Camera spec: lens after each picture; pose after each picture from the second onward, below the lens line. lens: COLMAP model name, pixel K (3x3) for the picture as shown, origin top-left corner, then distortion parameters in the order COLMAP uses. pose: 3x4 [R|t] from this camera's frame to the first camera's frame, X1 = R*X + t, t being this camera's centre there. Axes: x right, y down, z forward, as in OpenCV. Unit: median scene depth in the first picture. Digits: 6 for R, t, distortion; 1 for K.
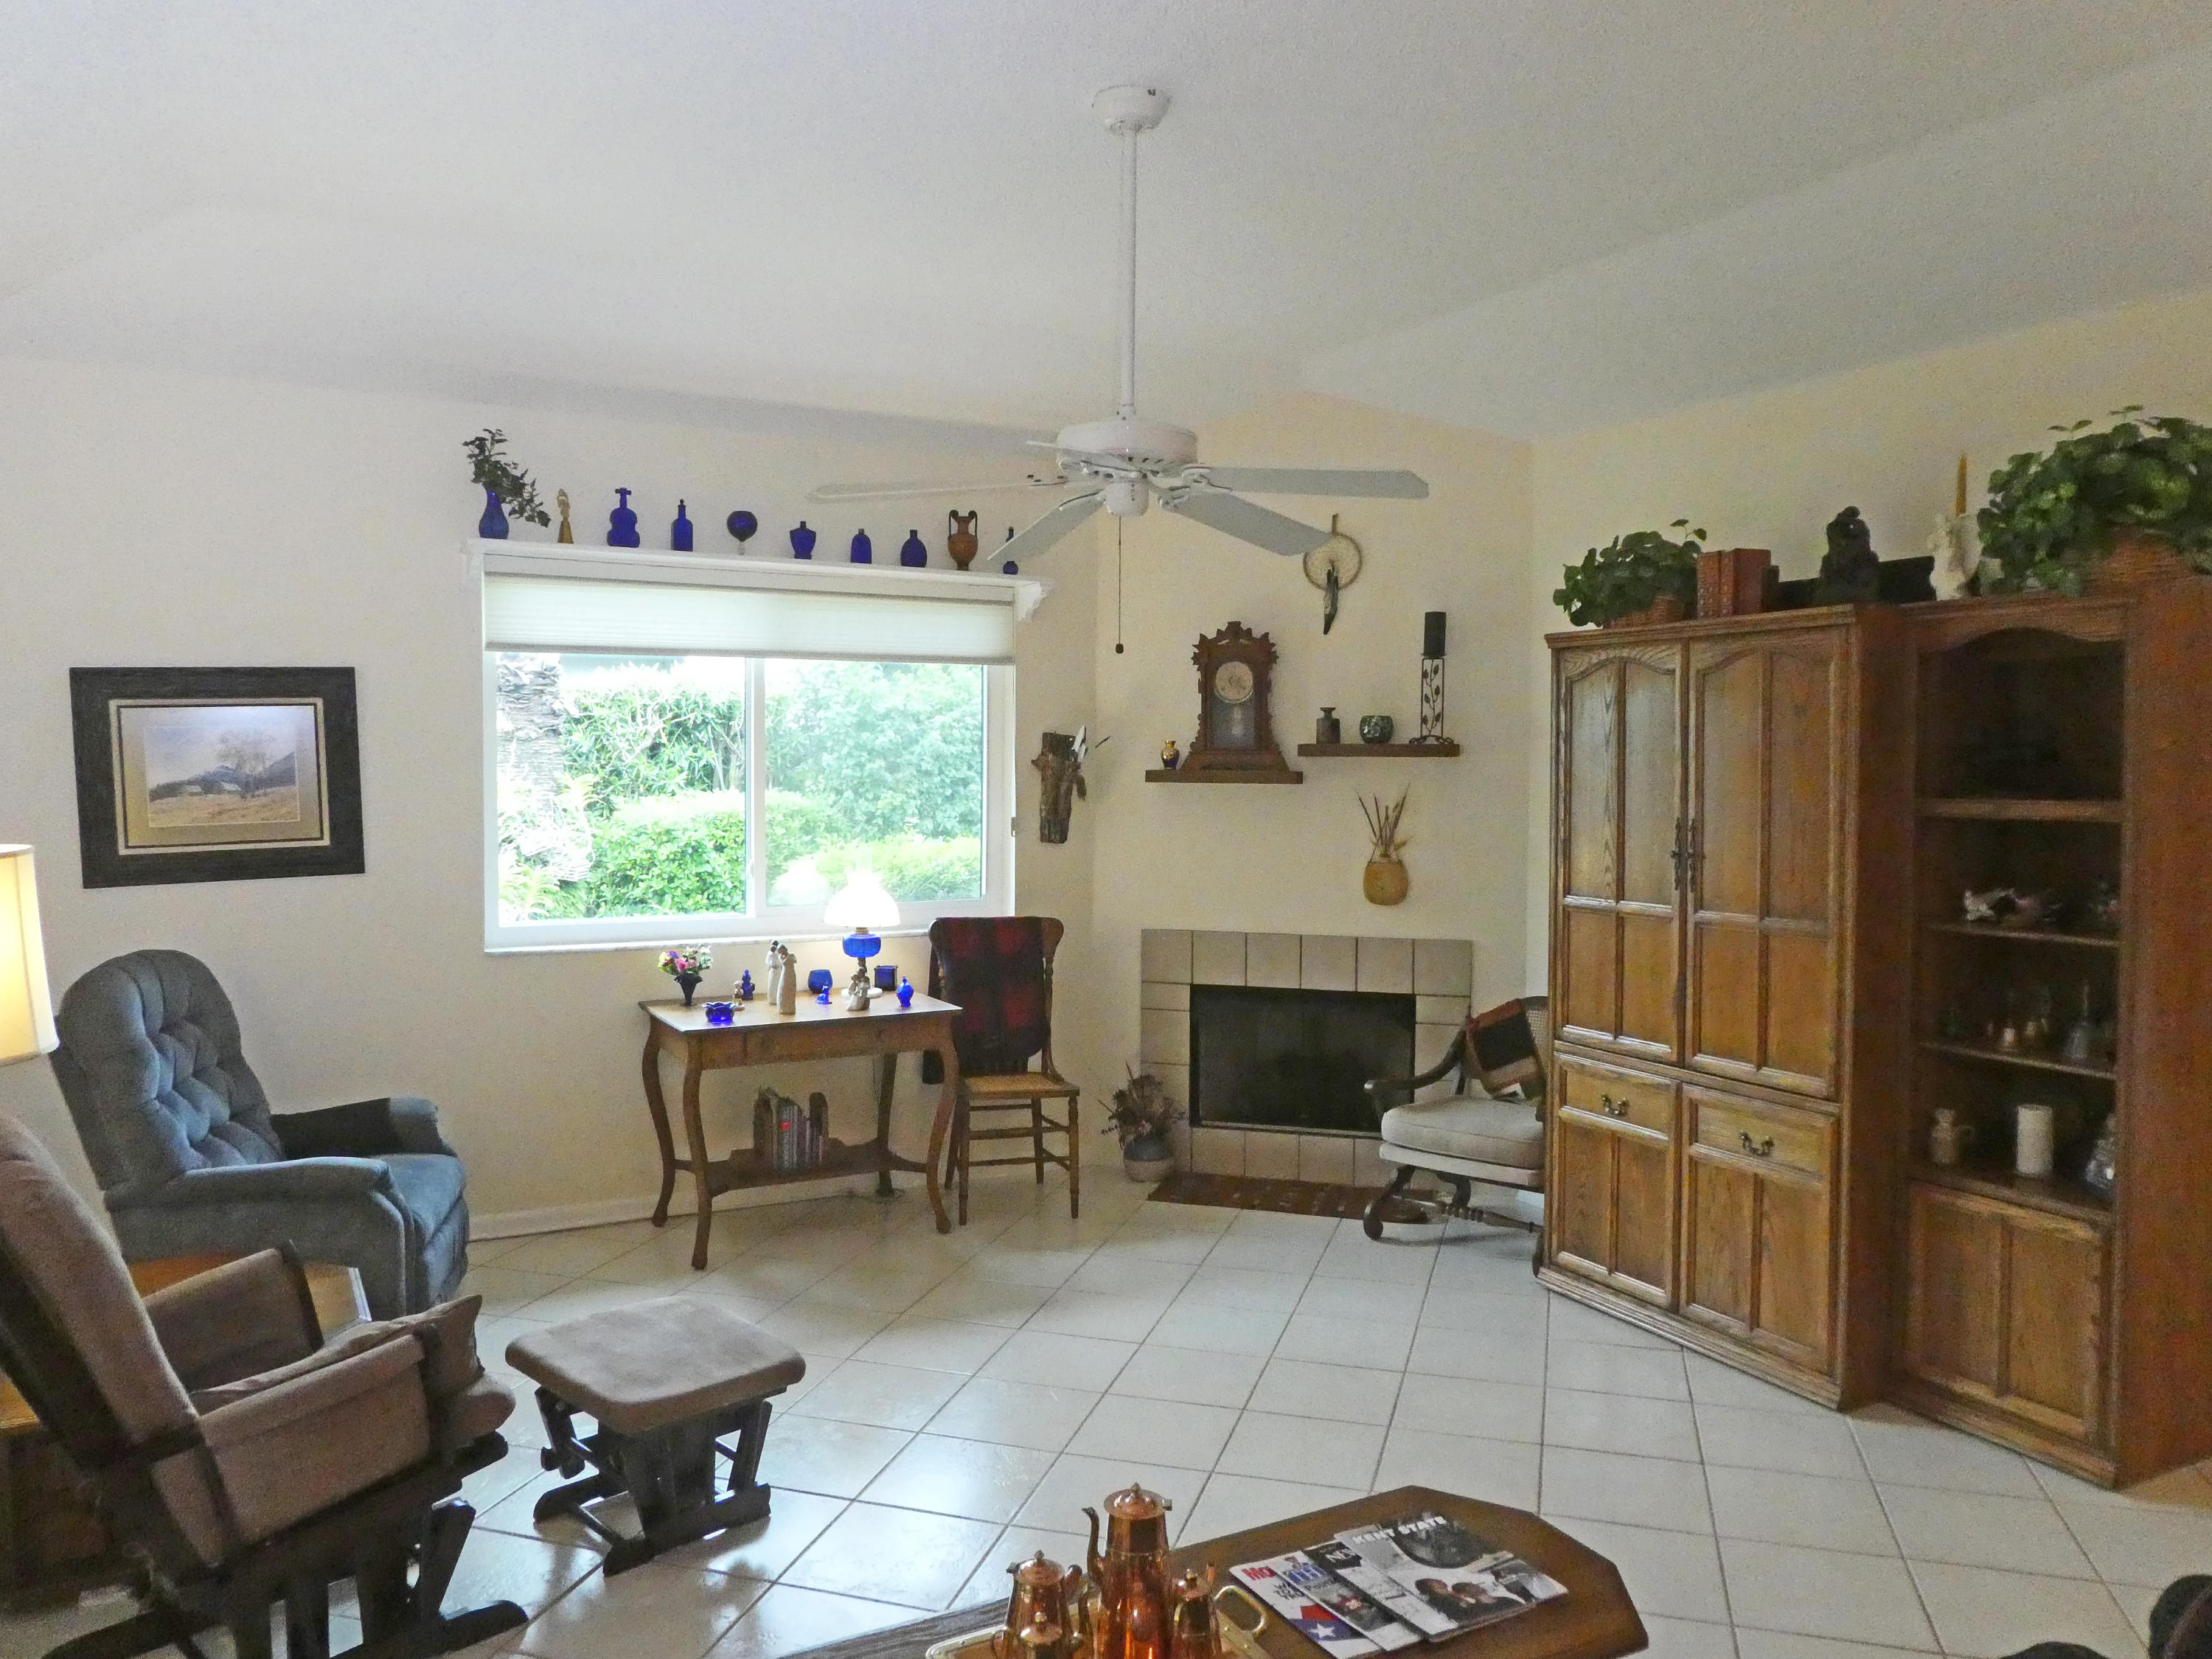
lens RADIAL K [[1574.6, 0, 1112.3], [0, 1574.6, 823.2], [0, 0, 1]] dist [-0.052411, 0.042468]
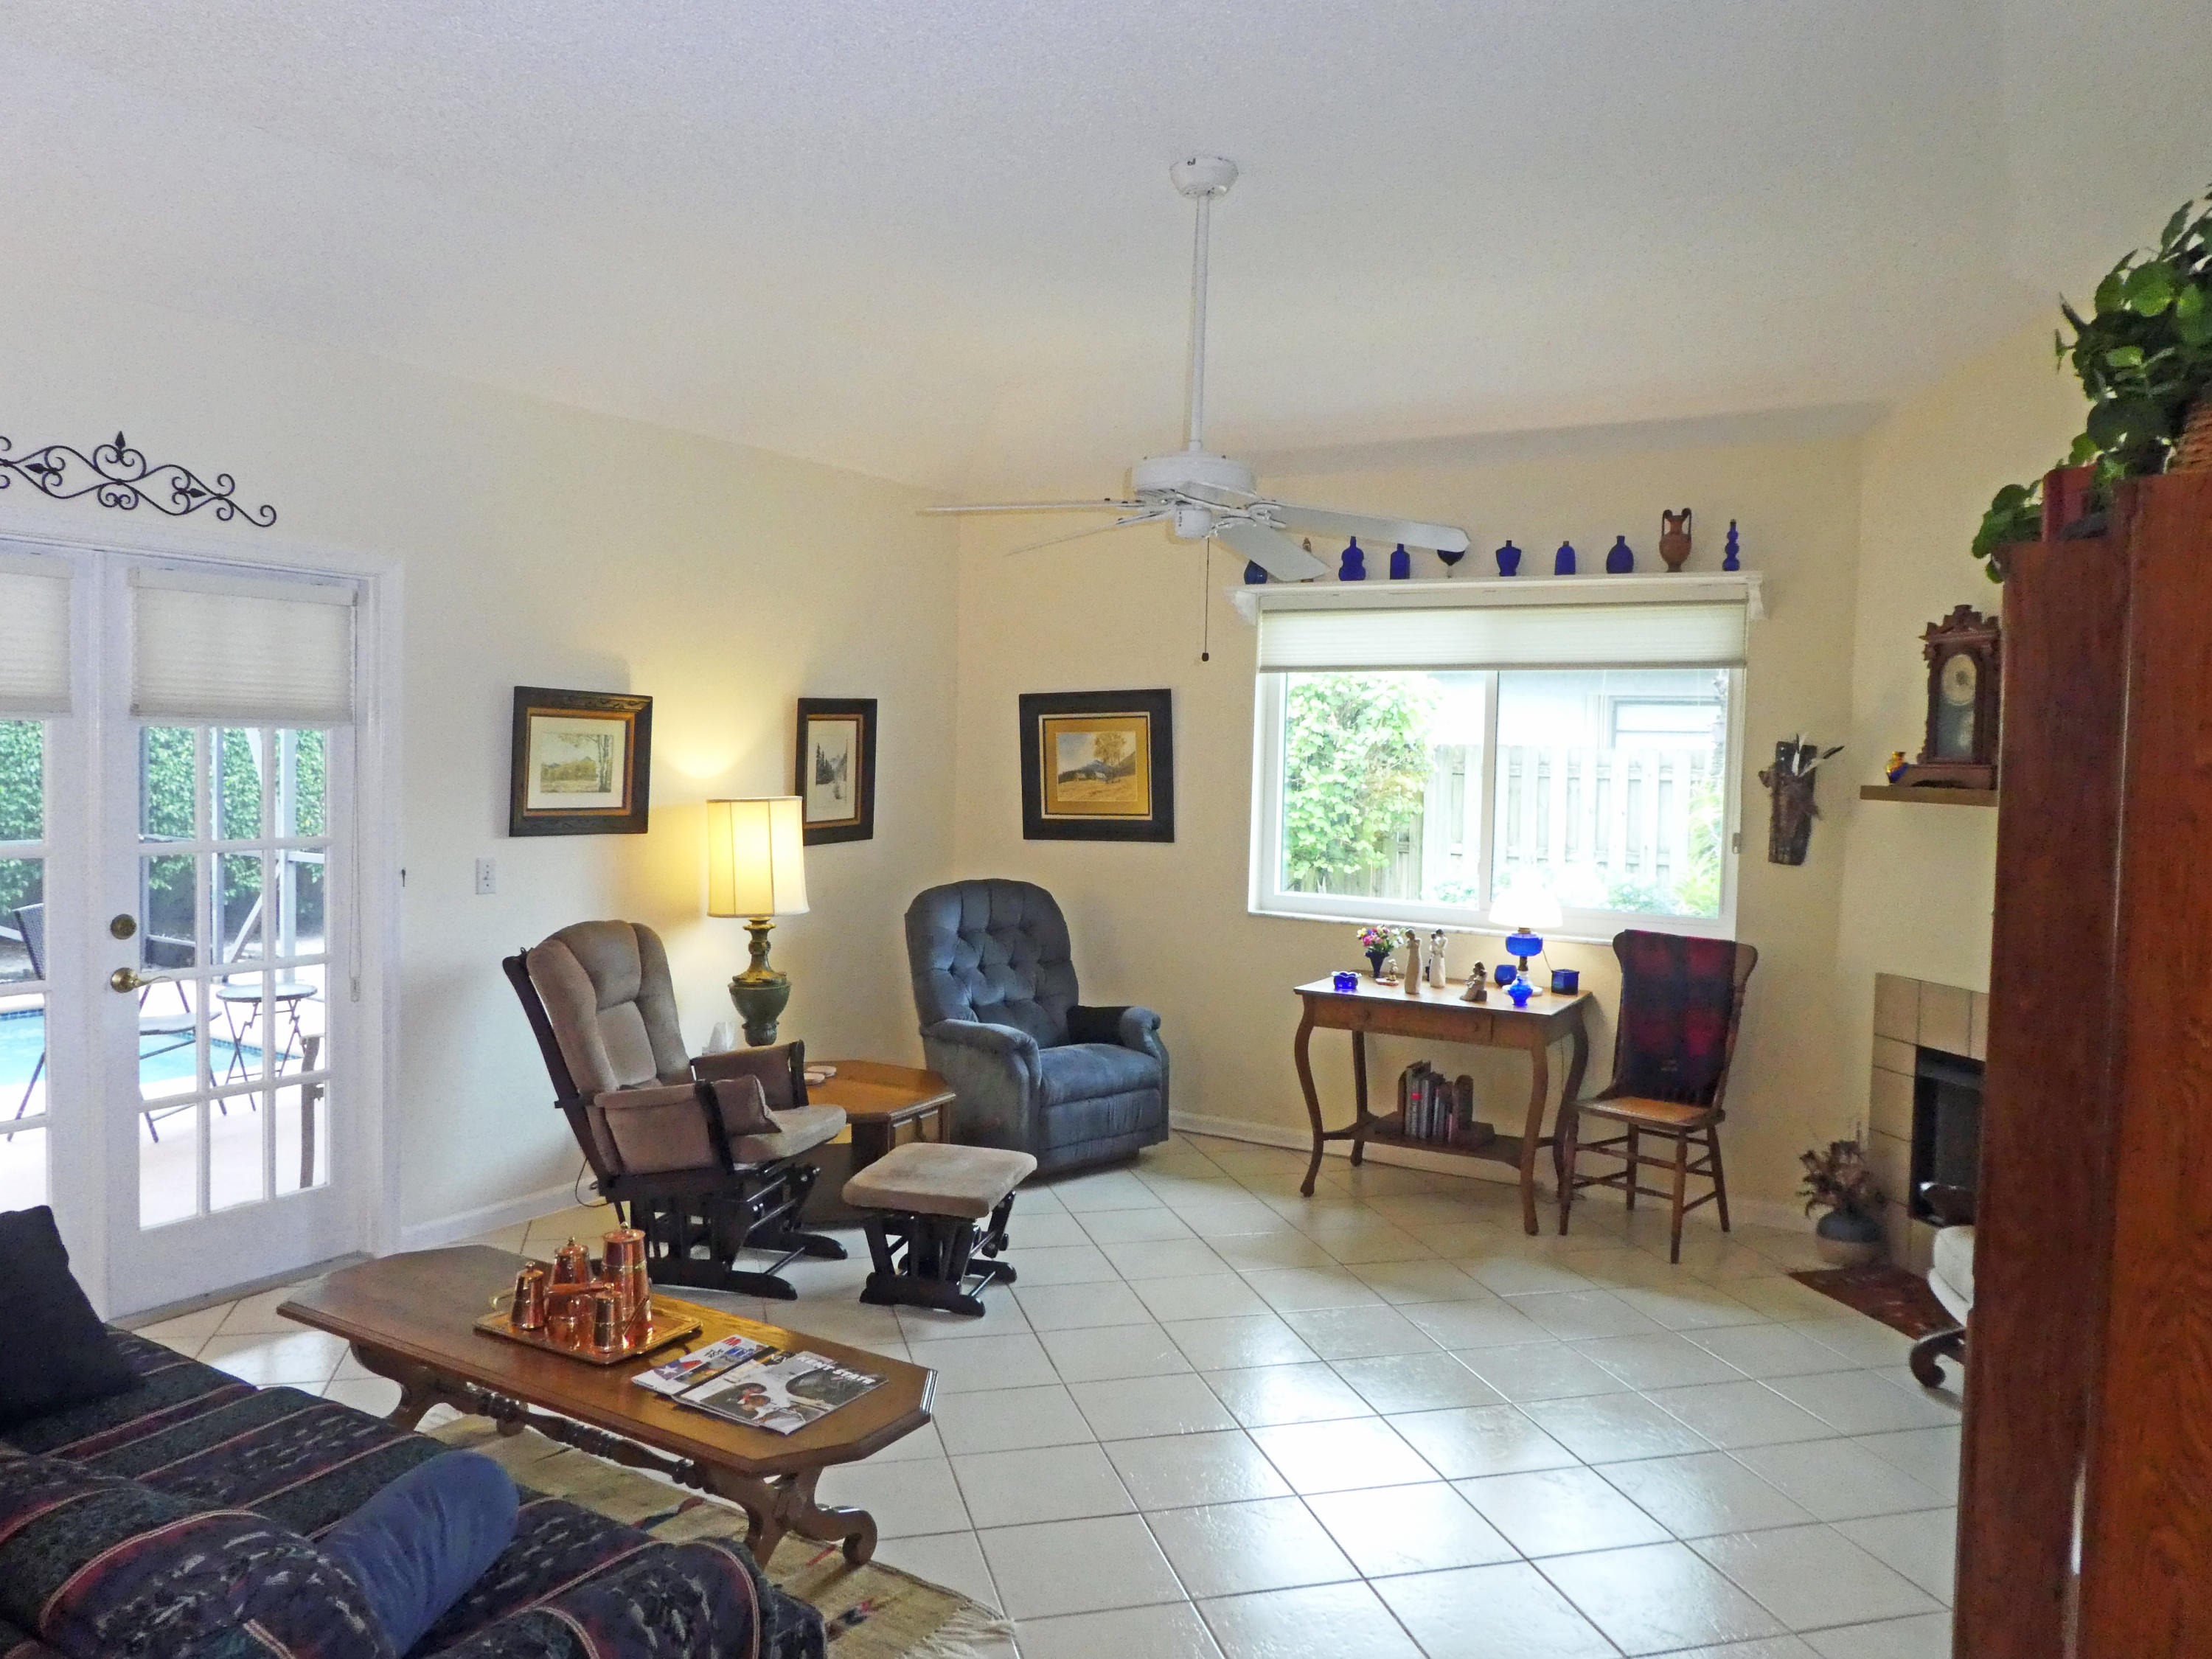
lens RADIAL K [[1574.6, 0, 1112.3], [0, 1574.6, 823.2], [0, 0, 1]] dist [-0.052411, 0.042468]
pose [[0.510959, 0.045968, -0.858375, 0.606436], [-0.057298, 0.998170, 0.019347, -0.007018], [0.857693, 0.039298, 0.512658, 0.242692]]
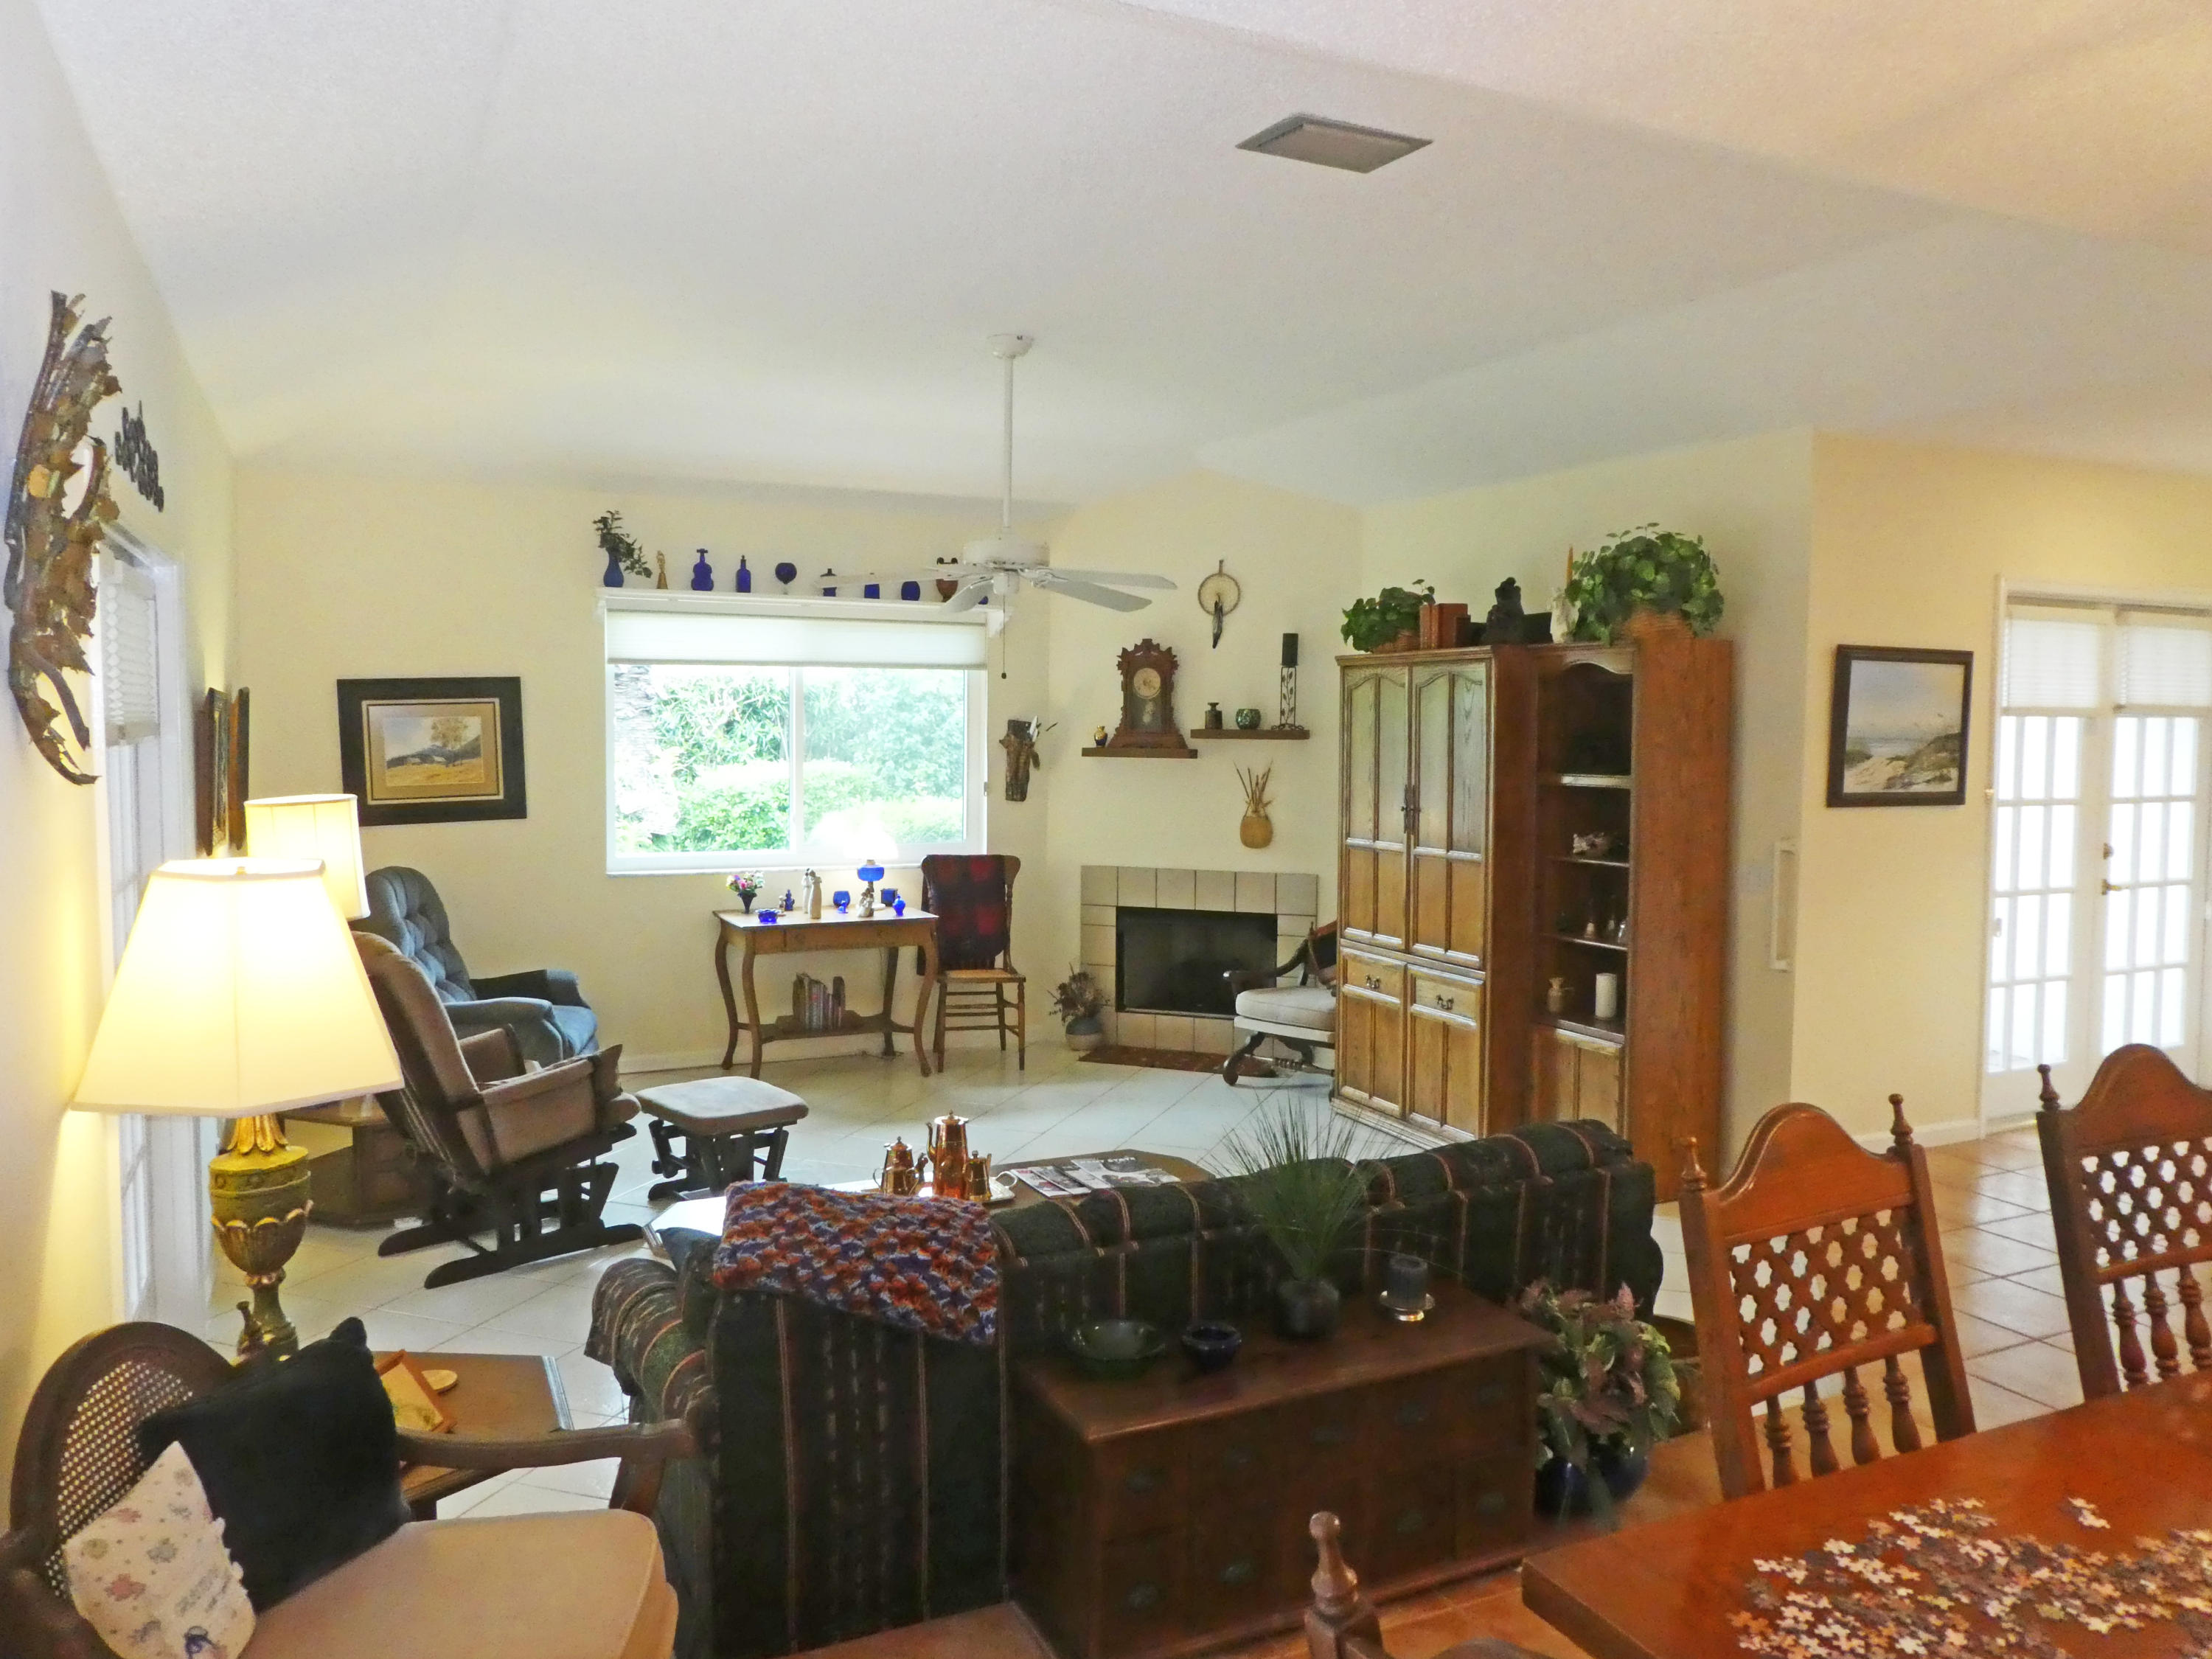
lens RADIAL K [[1574.6, 0, 1112.3], [0, 1574.6, 823.2], [0, 0, 1]] dist [-0.052411, 0.042468]
pose [[0.998829, 0.006122, -0.047981, 0.126446], [-0.005140, 0.999775, 0.020561, 0.003476], [0.048097, -0.020290, 0.998637, -0.399740]]
